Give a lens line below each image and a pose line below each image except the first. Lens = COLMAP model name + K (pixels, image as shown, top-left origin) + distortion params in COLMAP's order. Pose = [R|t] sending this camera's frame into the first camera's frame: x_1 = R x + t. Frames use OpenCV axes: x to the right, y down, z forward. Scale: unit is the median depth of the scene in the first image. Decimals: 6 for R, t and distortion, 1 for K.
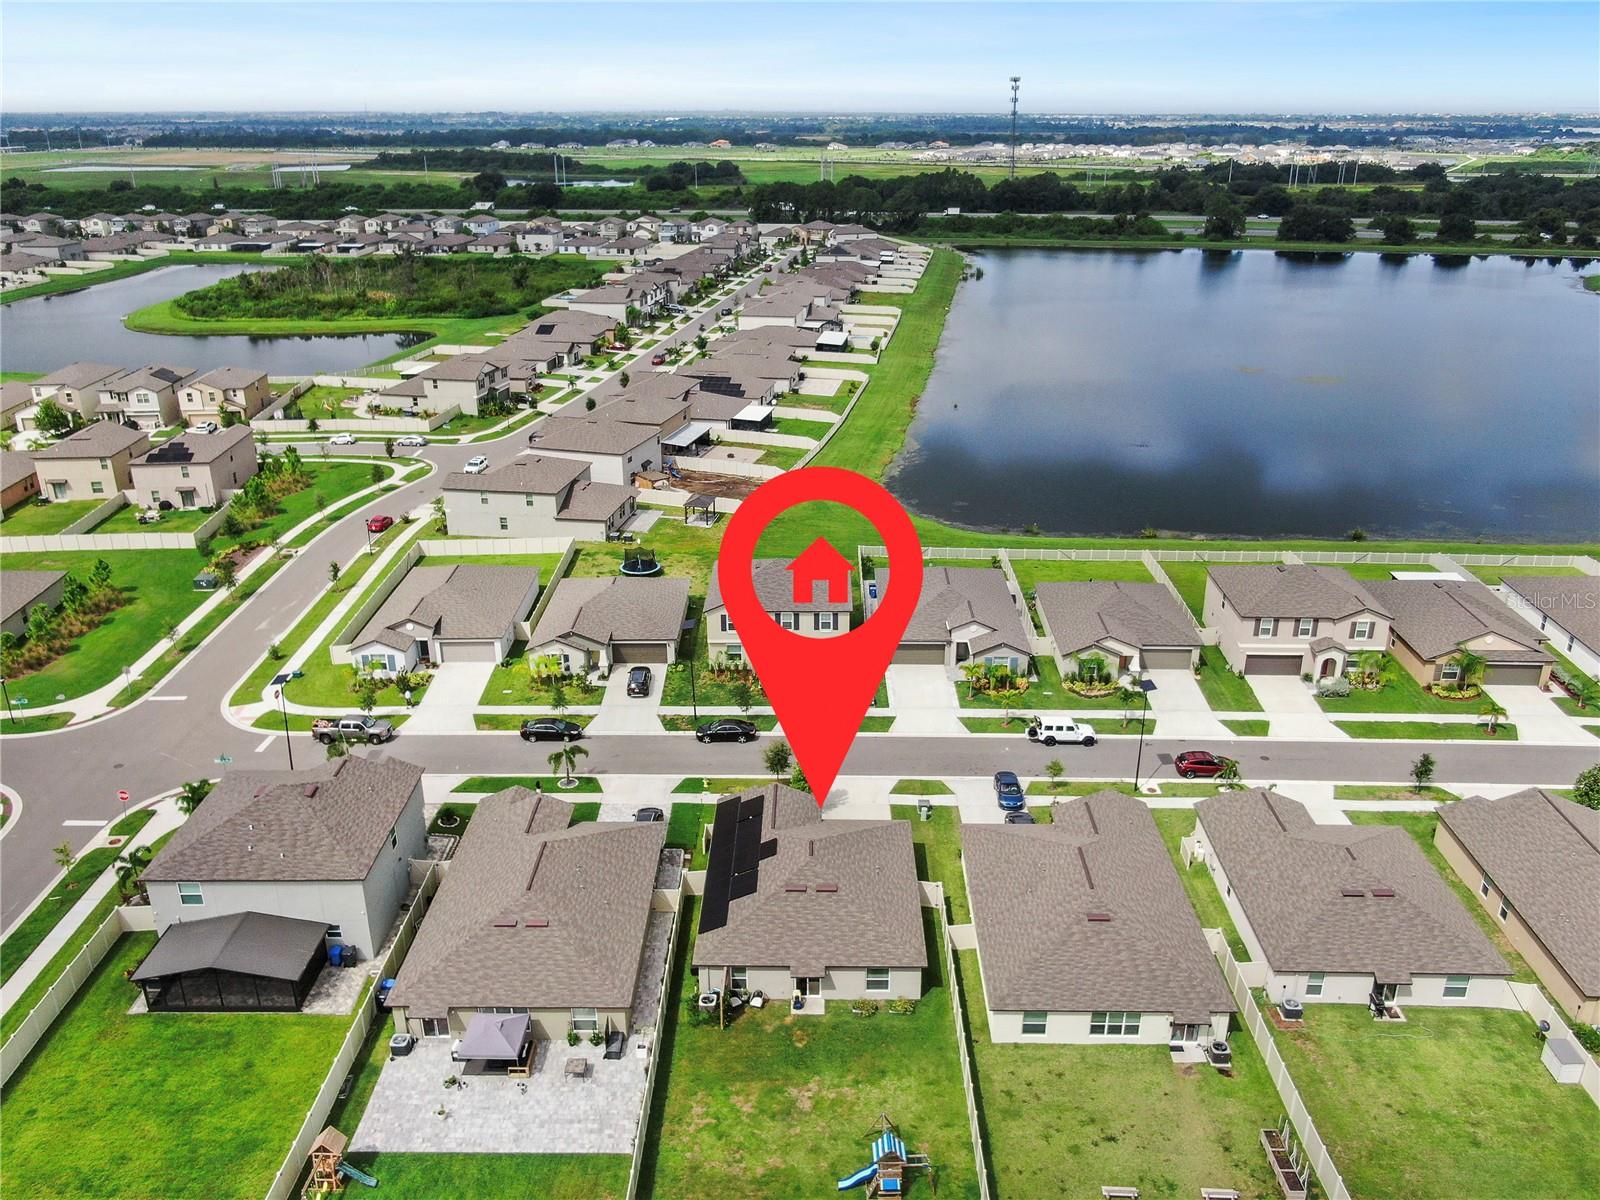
lens RADIAL K [[1215.1, 0, 800.0], [0, 1215.1, 600.0], [0, 0, 1]] dist [-0.007816, 0.000873]
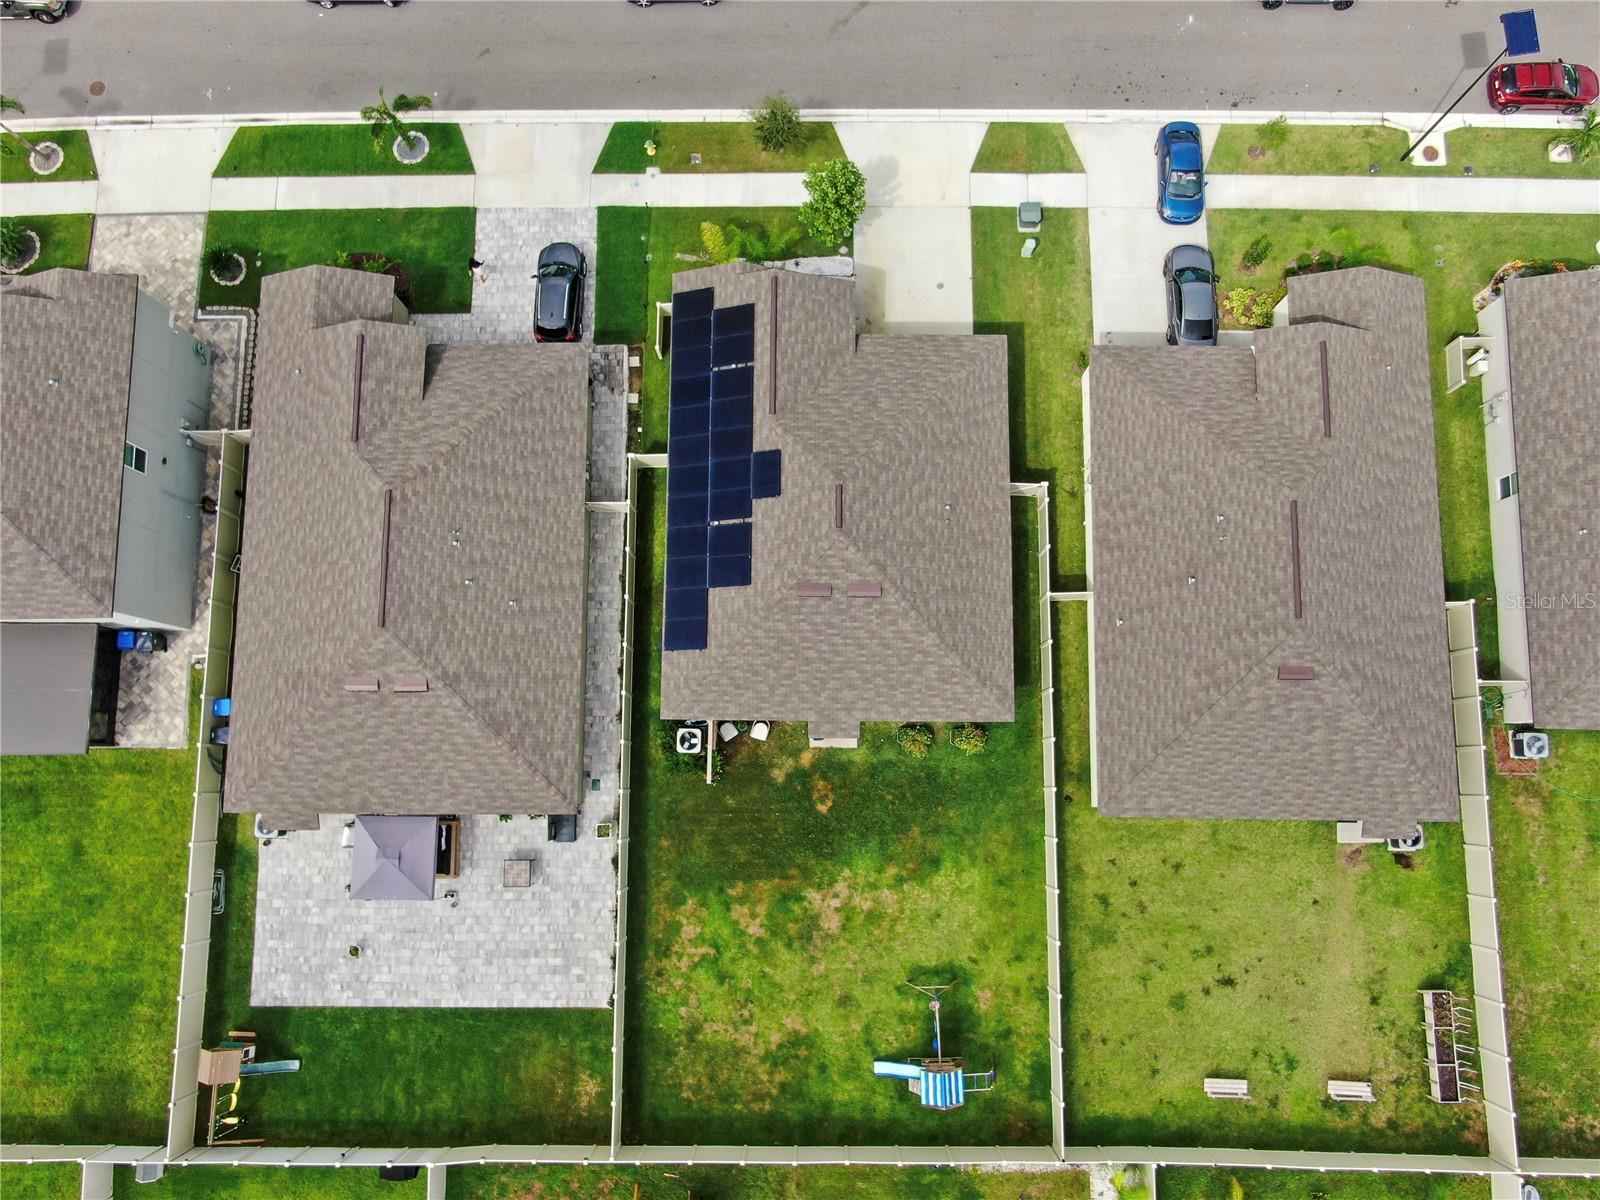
lens RADIAL K [[1179.0, 0, 805.3], [0, 1179.0, 593.6], [0, 0, 1]] dist [-0.011730, -0.000504]
pose [[0.999880, -0.010482, -0.011365, -0.001371], [0.015152, 0.518361, 0.855027, -0.308896], [-0.003071, -0.855097, 0.518458, 0.778001]]
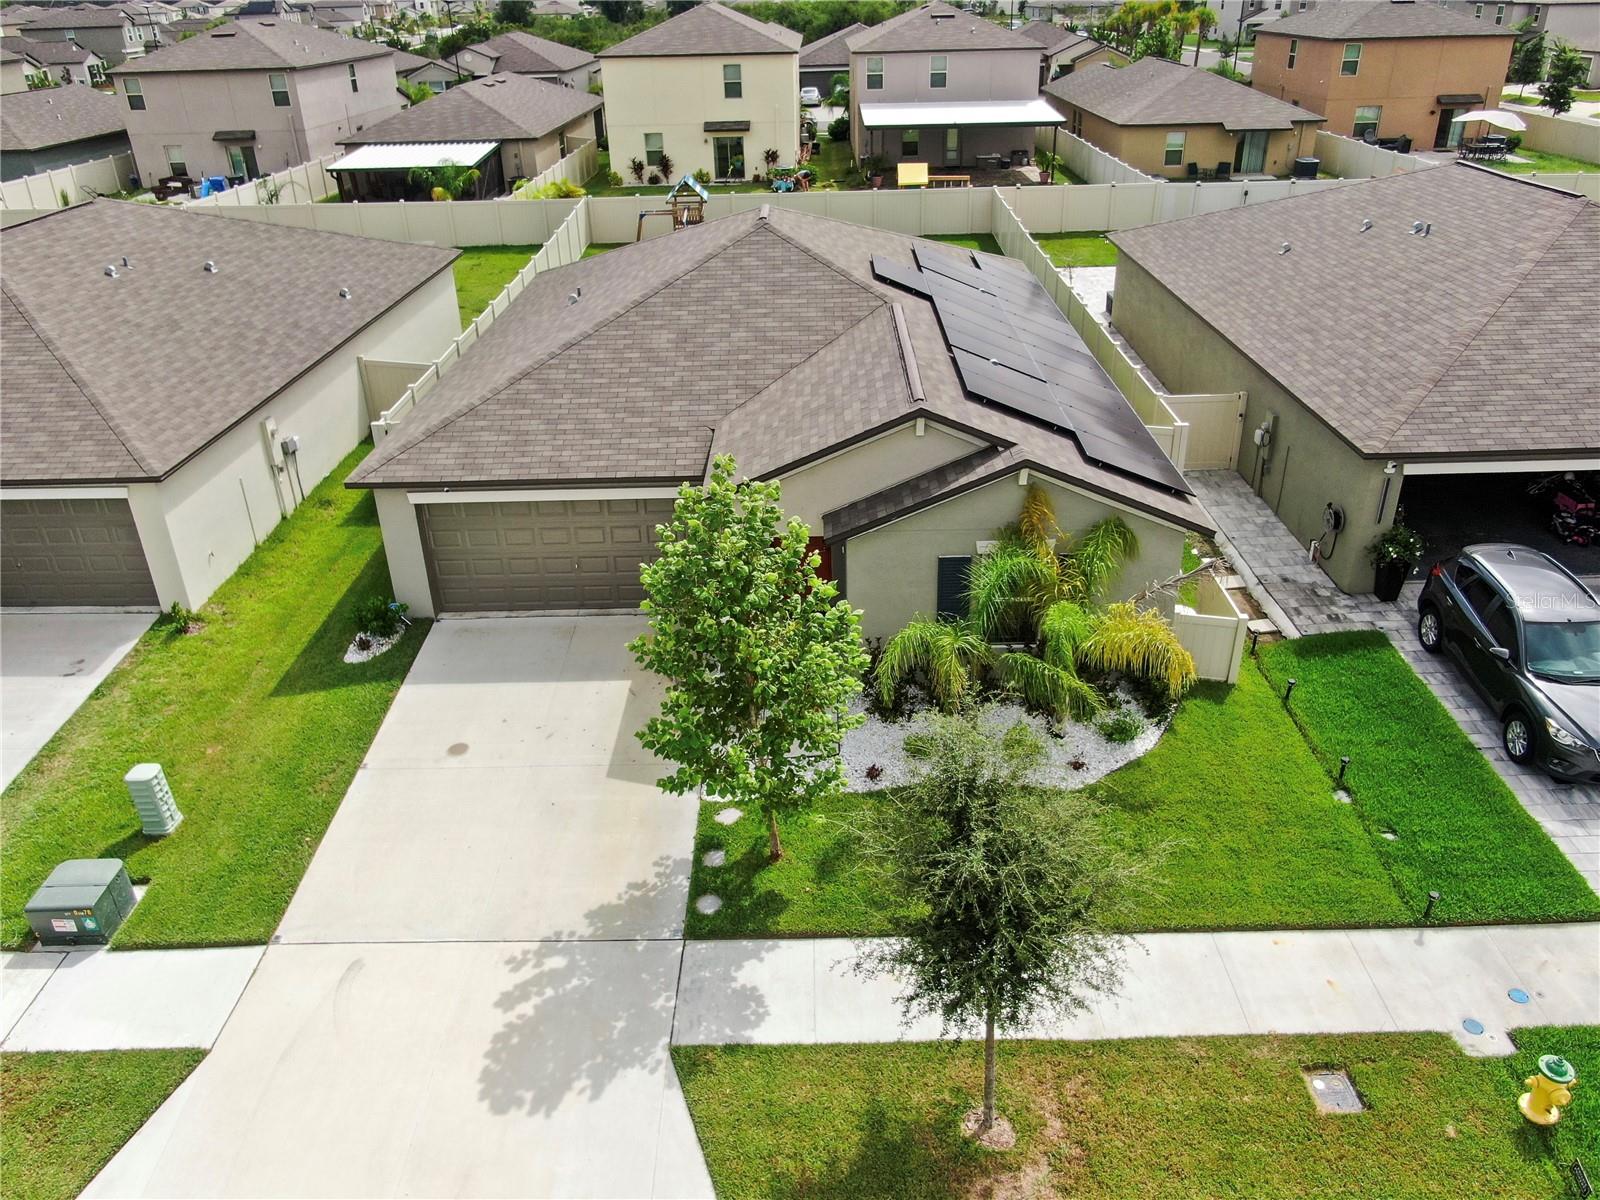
lens RADIAL K [[1164.4, 0, 800.0], [0, 1164.4, 600.0], [0, 0, 1]] dist [-0.009384, 0.003089]
pose [[-0.999526, 0.028996, 0.010382, -0.001249], [0.026446, 0.635241, 0.771861, 0.027041], [0.015786, 0.771769, -0.635707, 1.505072]]
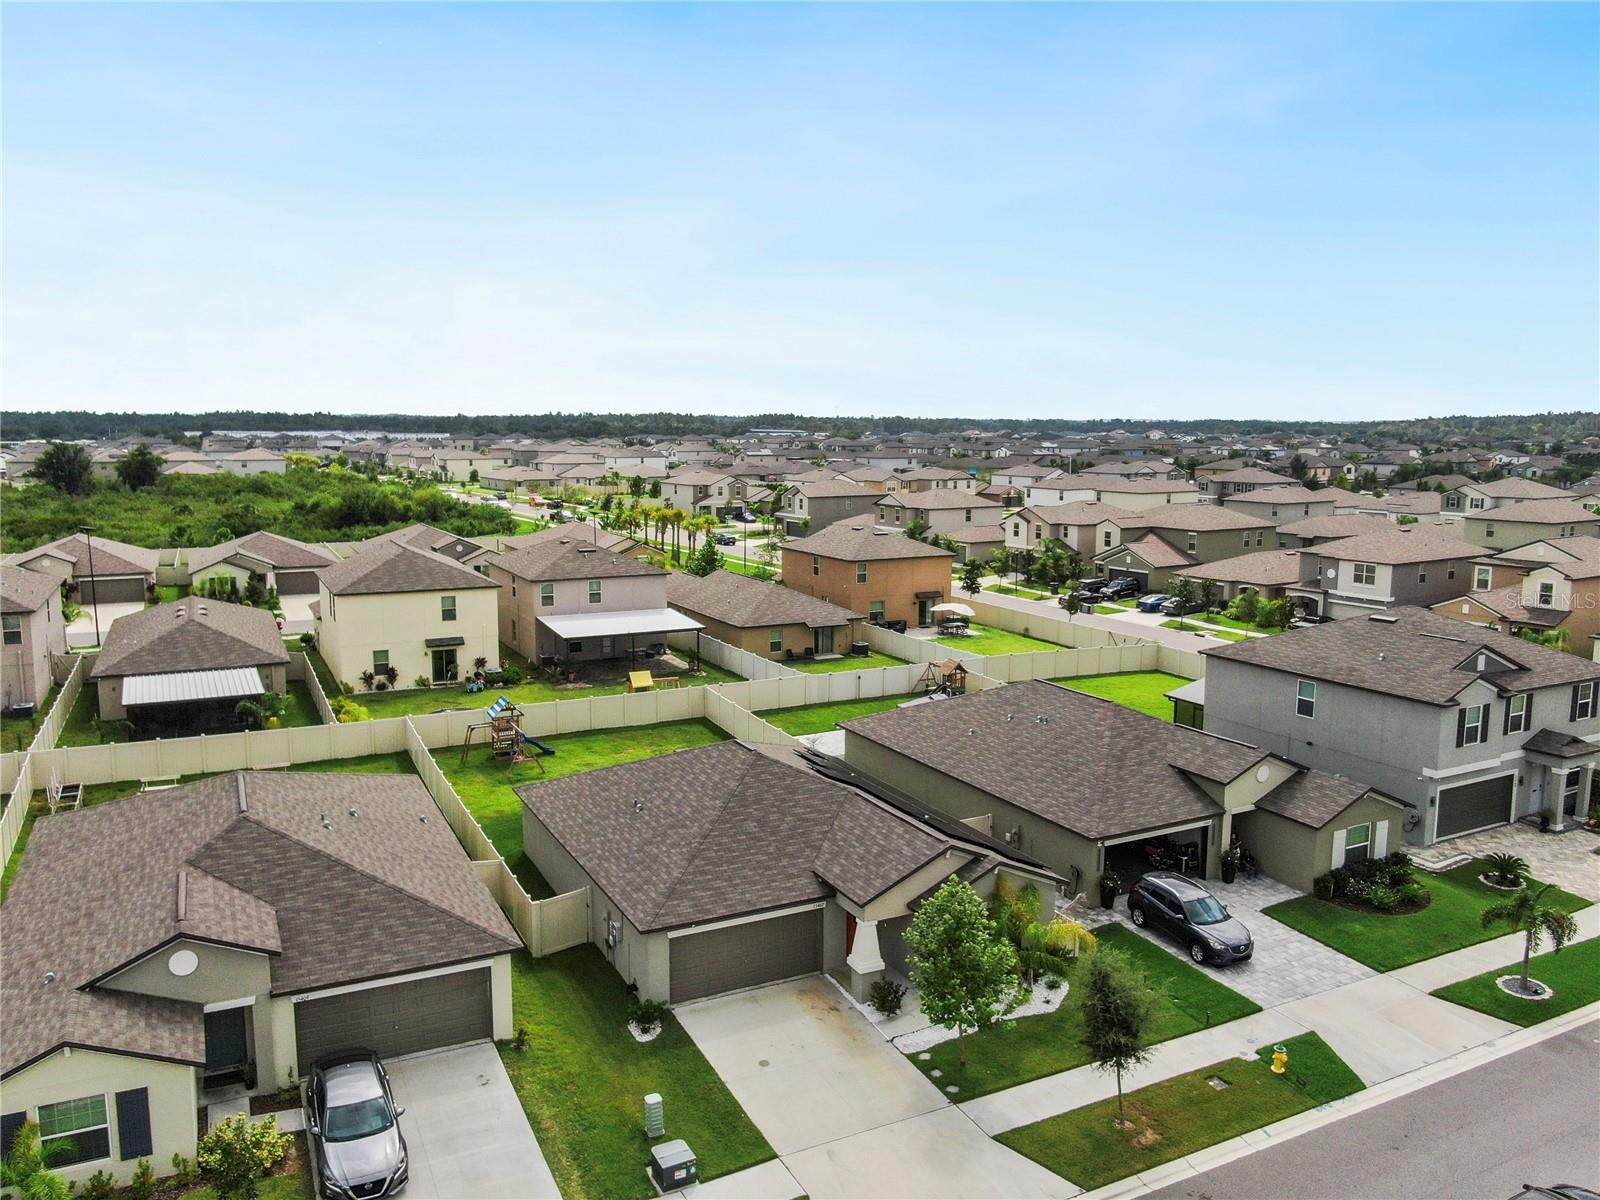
lens RADIAL K [[1215.1, 0, 800.0], [0, 1215.1, 600.0], [0, 0, 1]] dist [-0.007816, 0.000873]
pose [[-0.885431, 0.068885, -0.459638, 0.291622], [-0.176860, 0.864617, 0.470275, -0.159519], [0.429806, 0.497687, -0.753375, 1.655492]]
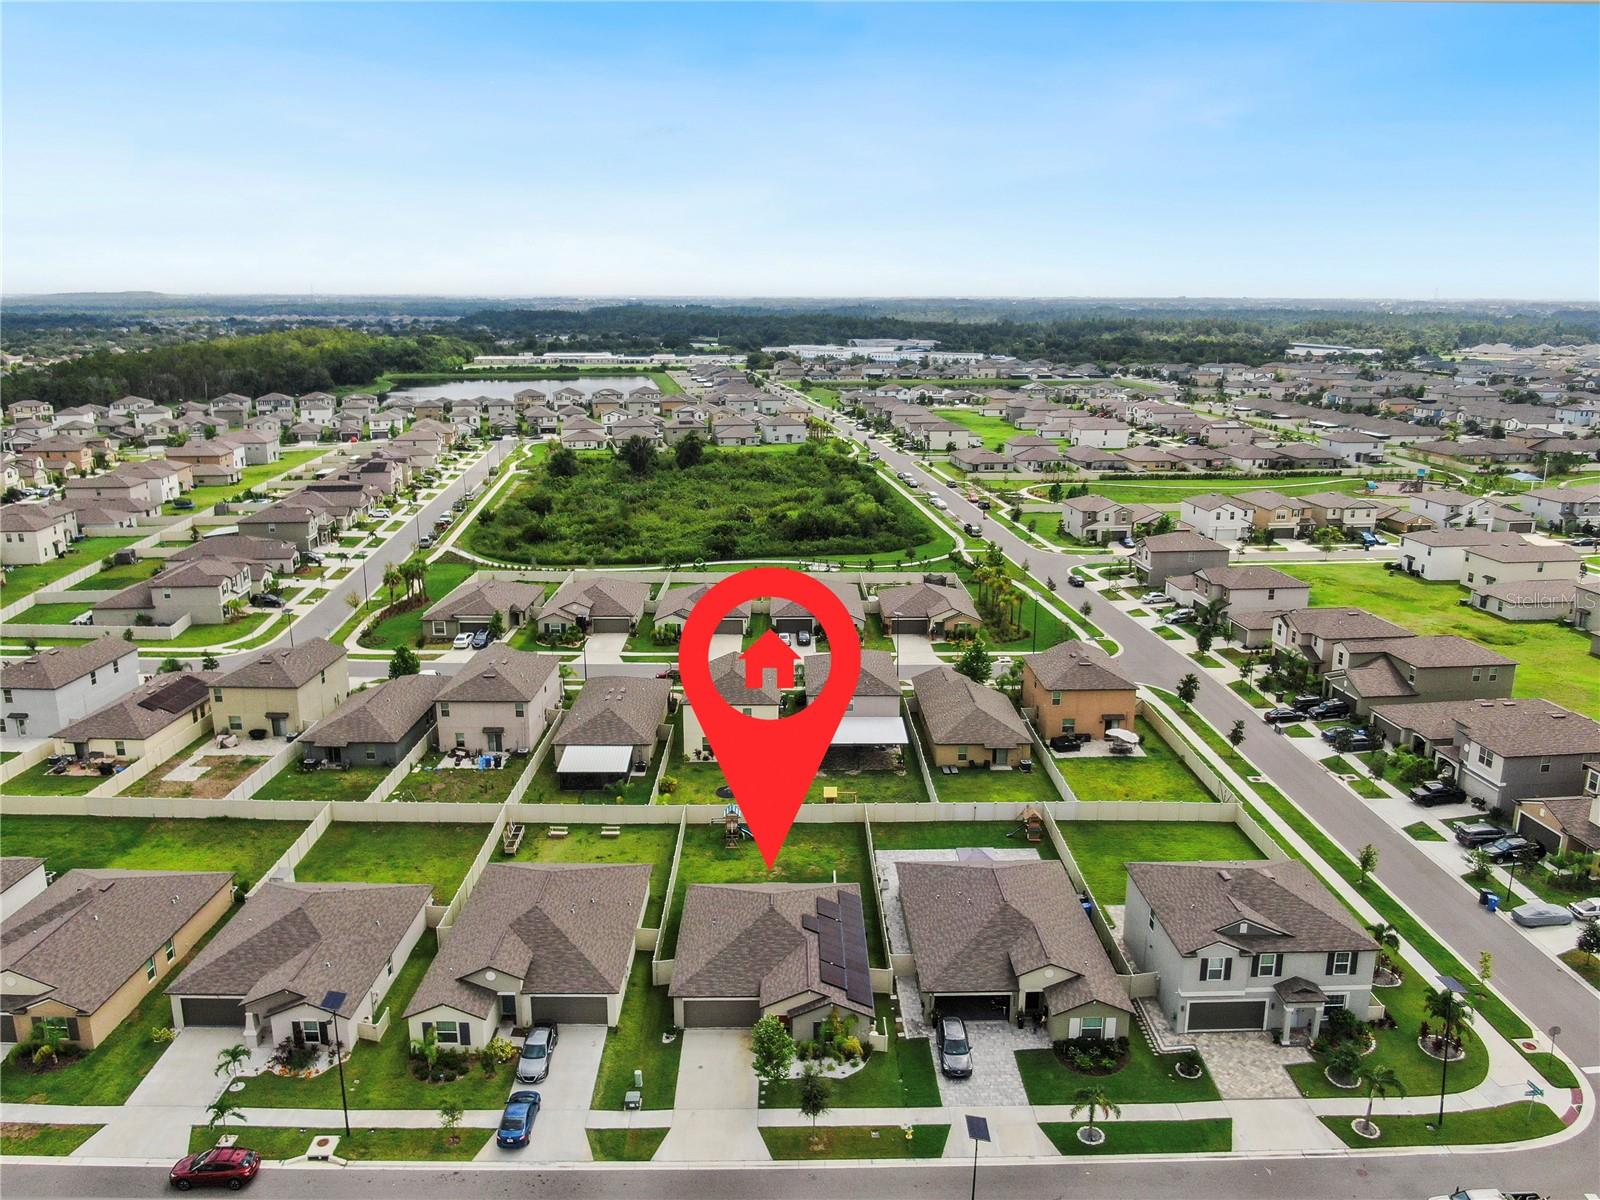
lens RADIAL K [[1179.0, 0, 805.3], [0, 1179.0, 593.6], [0, 0, 1]] dist [-0.011730, -0.000504]
pose [[-0.999576, 0.008409, -0.027876, 0.007192], [-0.009807, 0.804224, 0.594245, -0.808767], [0.027416, 0.594267, -0.803801, 2.015294]]
